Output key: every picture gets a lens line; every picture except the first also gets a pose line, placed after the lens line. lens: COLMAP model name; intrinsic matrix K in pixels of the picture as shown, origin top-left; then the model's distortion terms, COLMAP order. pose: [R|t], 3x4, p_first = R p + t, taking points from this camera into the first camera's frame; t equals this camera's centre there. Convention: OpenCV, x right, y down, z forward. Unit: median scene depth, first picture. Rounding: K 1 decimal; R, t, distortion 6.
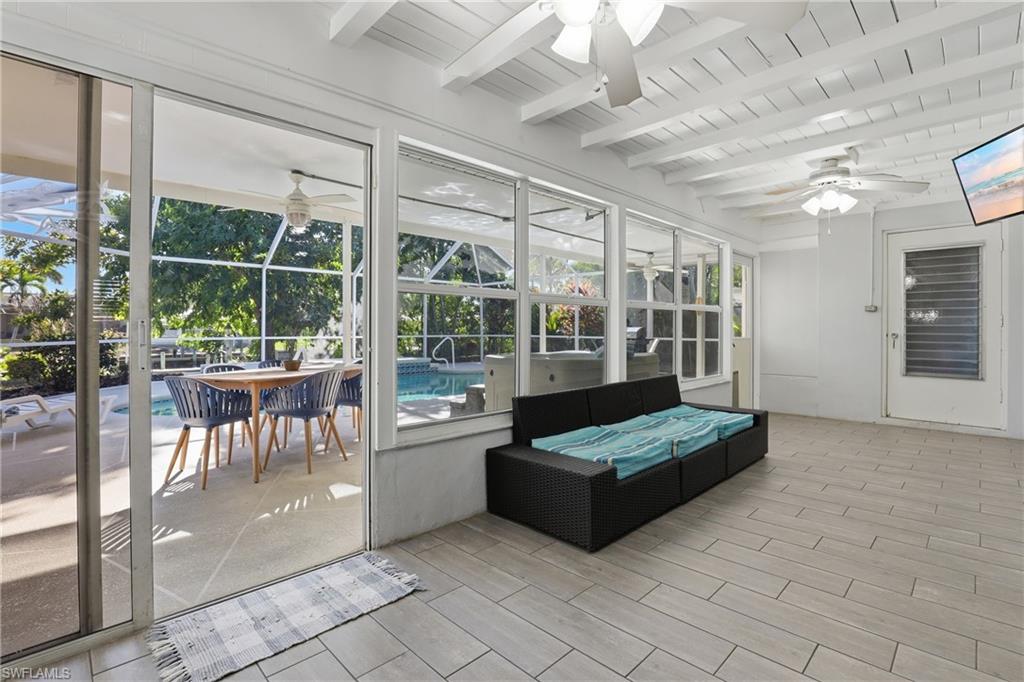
lens RADIAL K [[476.2, 0, 516.1], [0, 476.2, 329.0], [0, 0, 1]] dist [-0.030597, 0.000107]
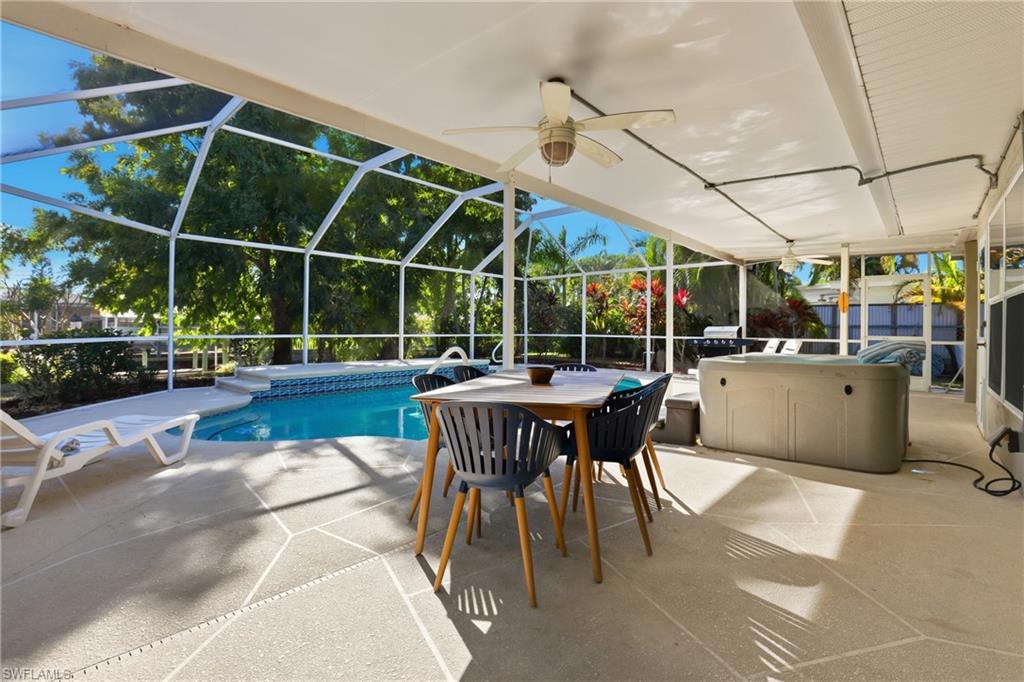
lens RADIAL K [[476.2, 0, 516.1], [0, 476.2, 329.0], [0, 0, 1]] dist [-0.030597, 0.000107]
pose [[0.998174, 0.006689, 0.060027, -0.270447], [-0.006718, 0.999977, 0.000287, 0.005015], [-0.060023, -0.000689, 0.998197, 0.166163]]
